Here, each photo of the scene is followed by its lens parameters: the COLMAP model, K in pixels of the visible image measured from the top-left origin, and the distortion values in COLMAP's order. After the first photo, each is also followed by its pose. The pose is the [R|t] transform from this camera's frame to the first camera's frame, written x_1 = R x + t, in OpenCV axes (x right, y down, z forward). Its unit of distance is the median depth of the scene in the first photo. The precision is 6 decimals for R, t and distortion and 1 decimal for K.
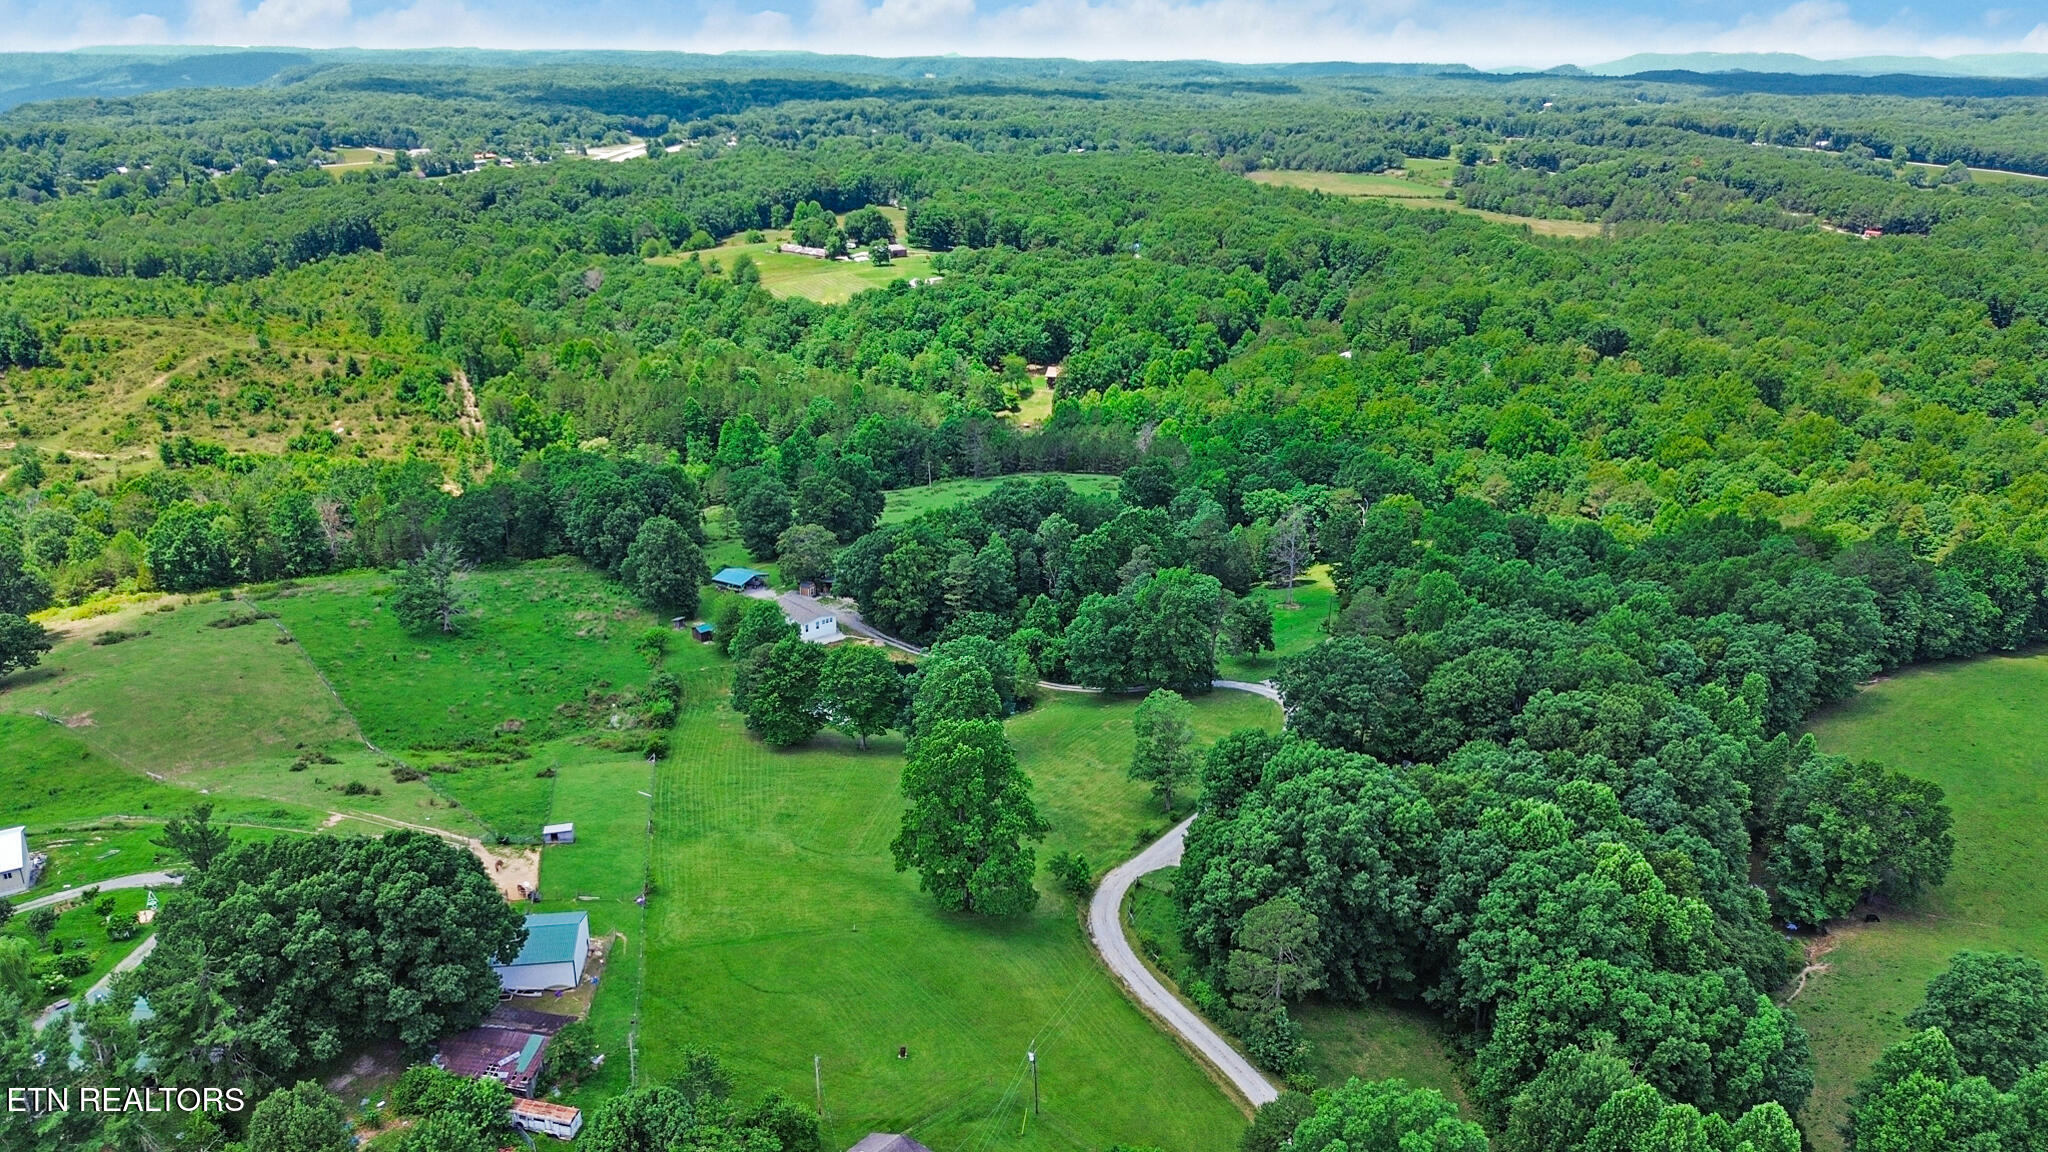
lens RADIAL K [[1464.4, 0, 1029.8], [0, 1464.4, 594.2], [0, 0, 1]] dist [0.054257, -0.045255]
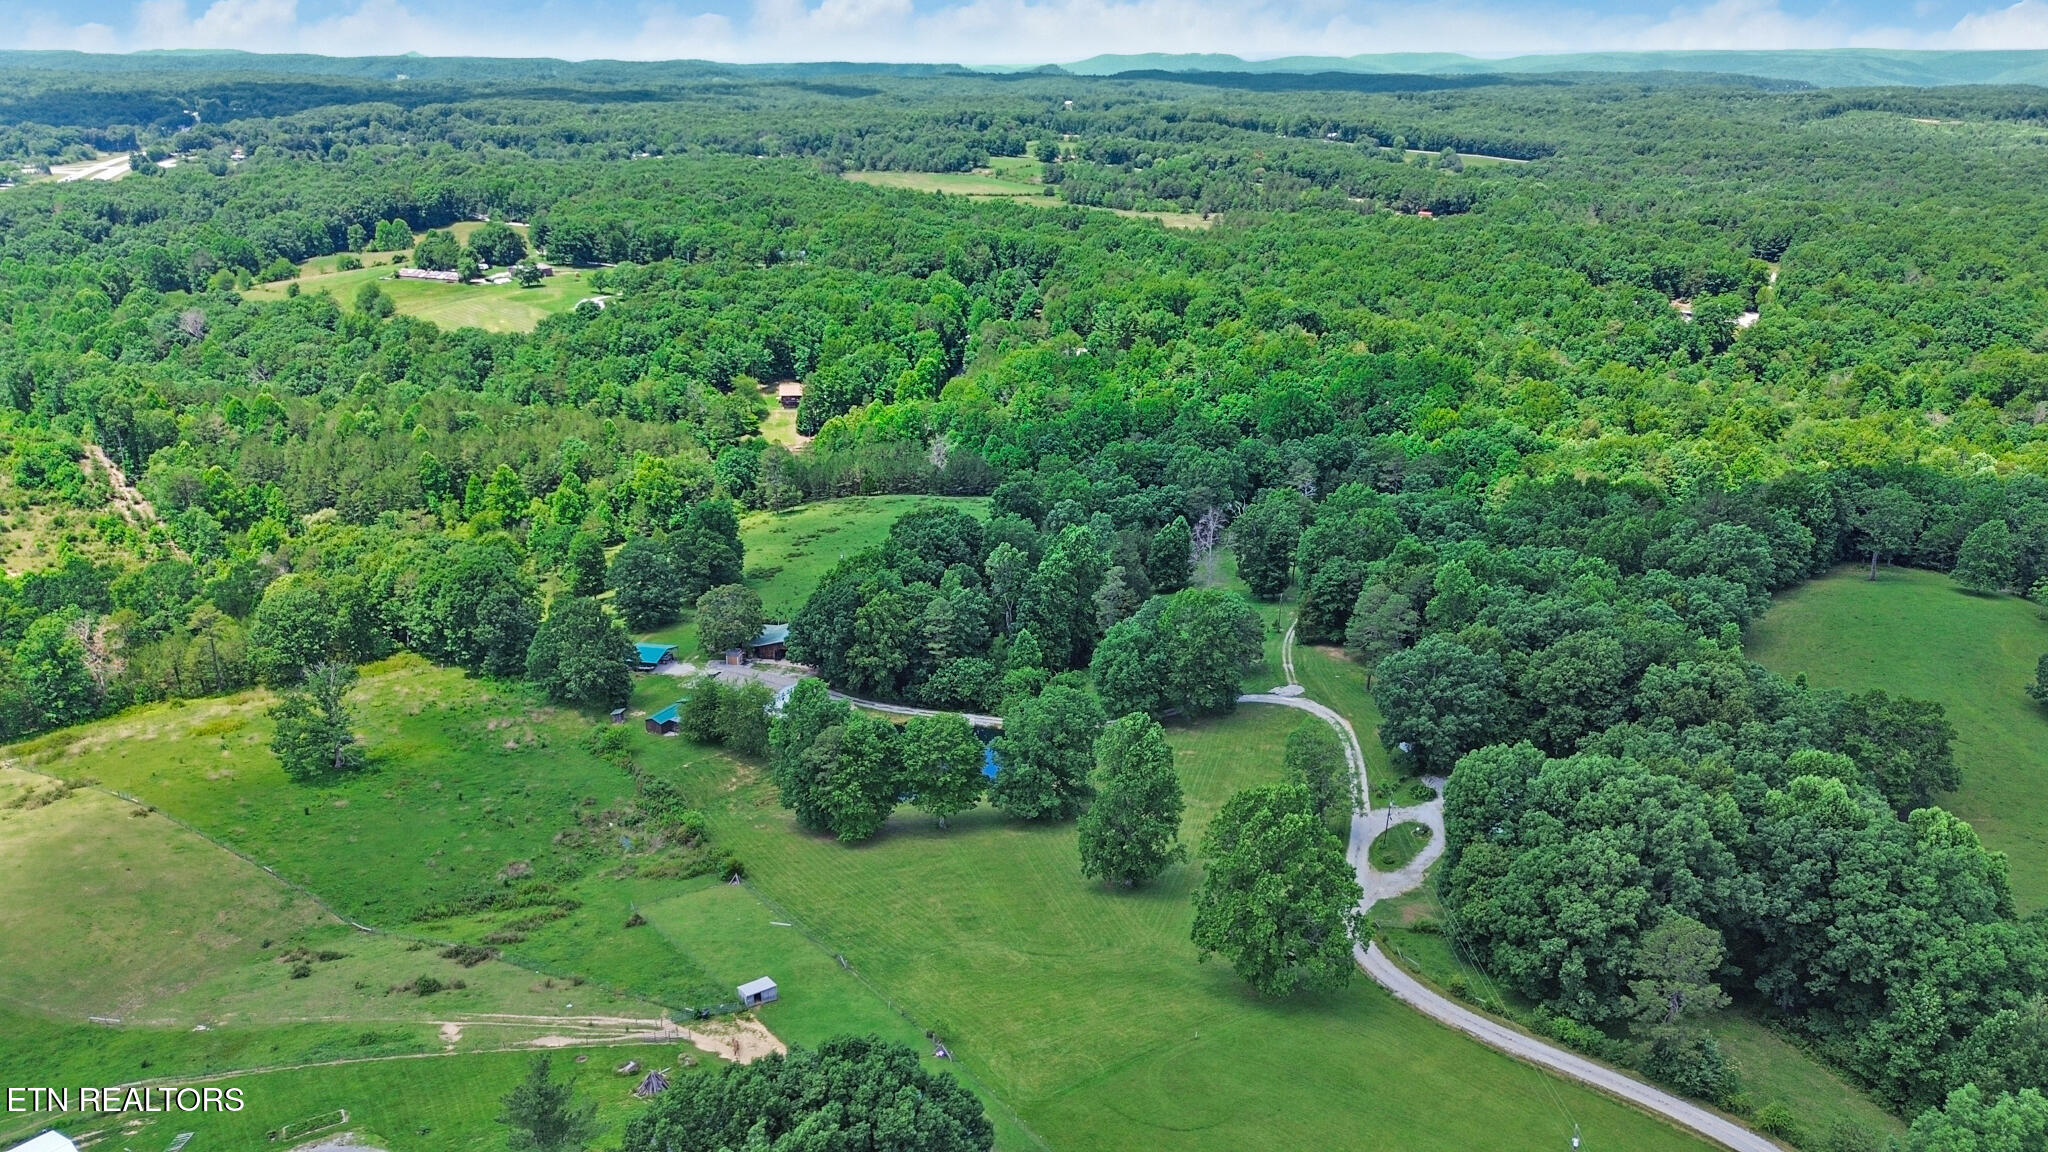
lens RADIAL K [[1464.4, 0, 1031.6], [0, 1464.4, 588.4], [0, 0, 1]] dist [0.054257, -0.045255]
pose [[0.945119, -0.116498, 0.305252, -0.133774], [0.117542, 0.992954, 0.015023, -0.019959], [-0.304851, 0.021682, 0.952153, 0.050574]]
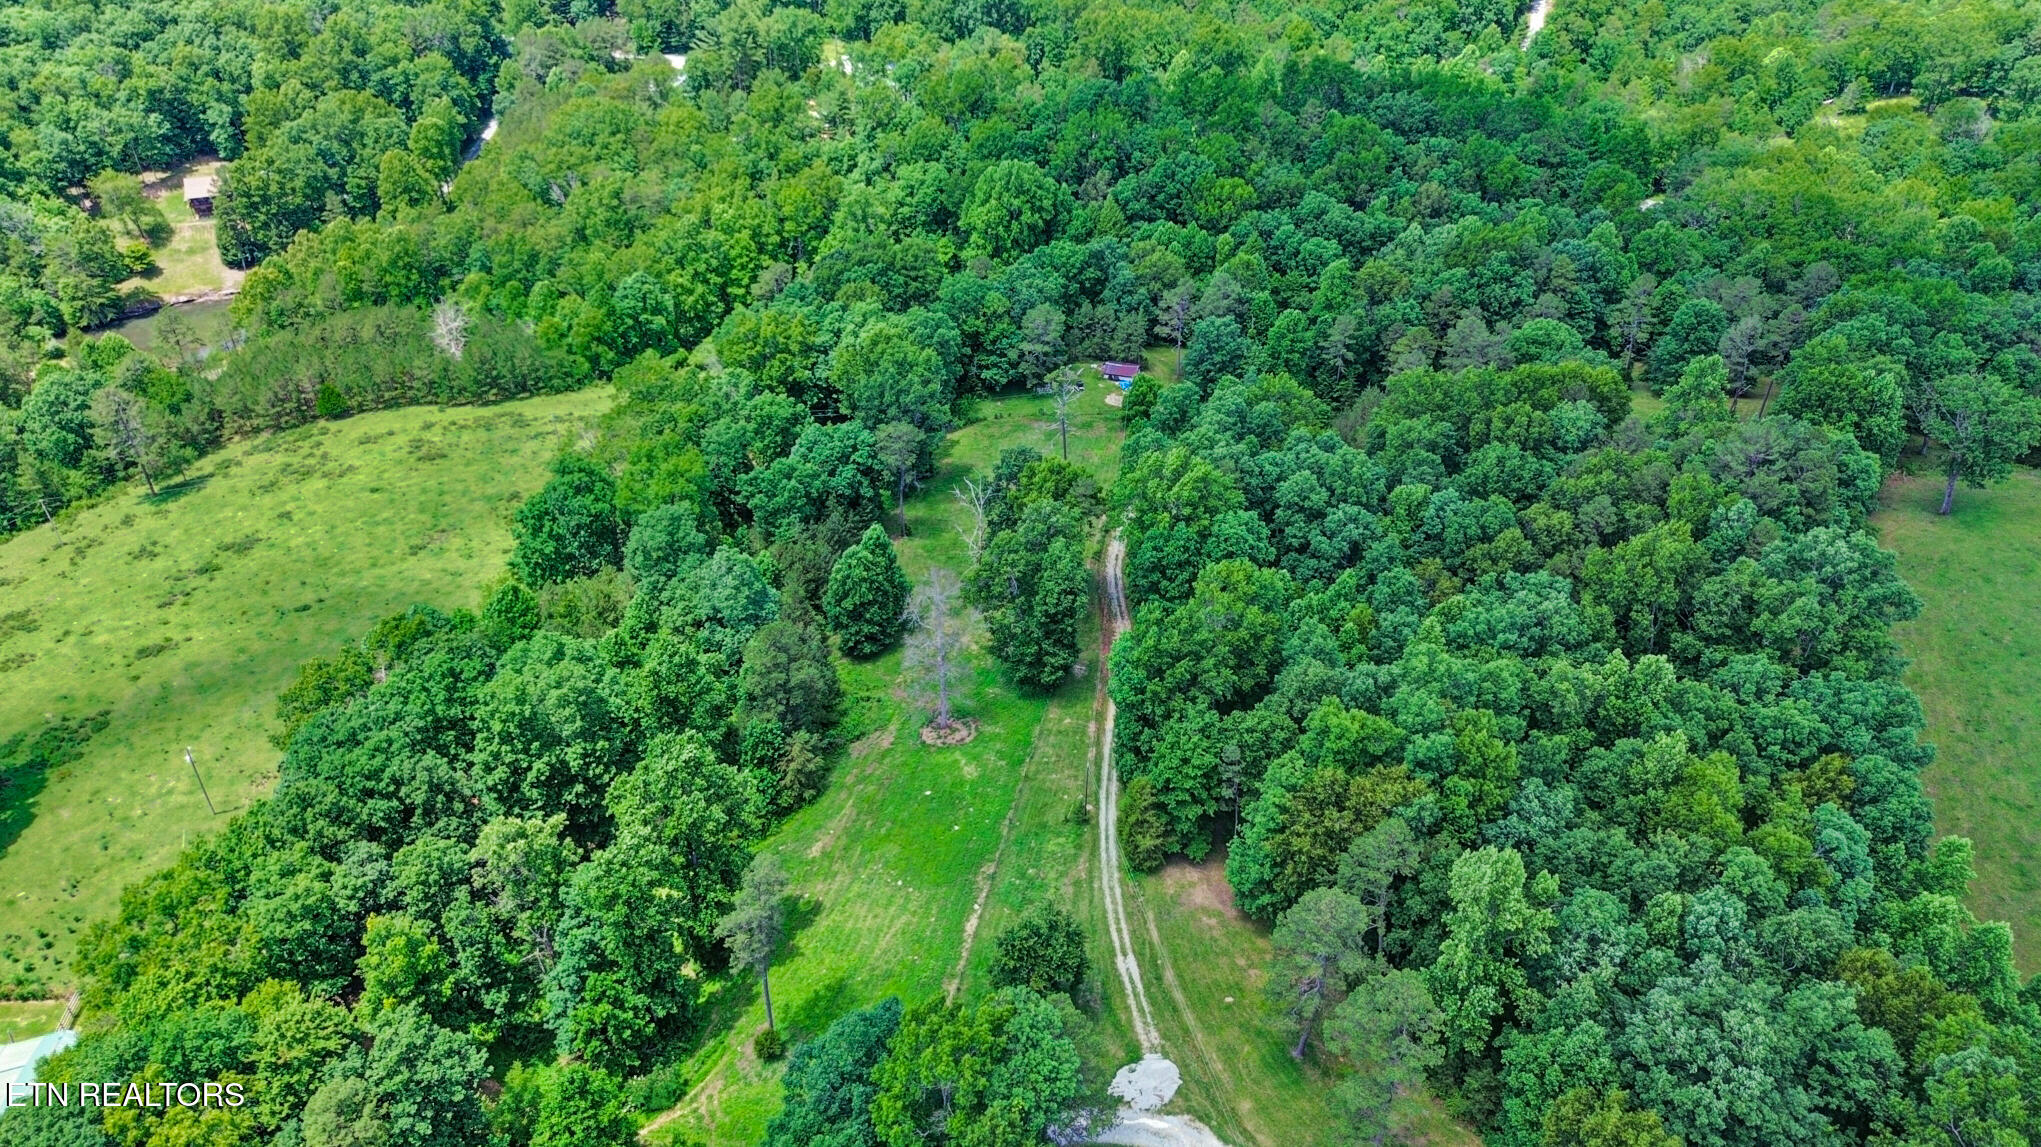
lens RADIAL K [[1459.4, 0, 1029.3], [0, 1459.4, 561.3], [0, 0, 1]] dist [0.054257, -0.045255]
pose [[0.842666, -0.306609, 0.442611, -0.011091], [0.189313, 0.938259, 0.289534, -0.115773], [-0.504058, -0.160188, 0.848684, 0.296290]]
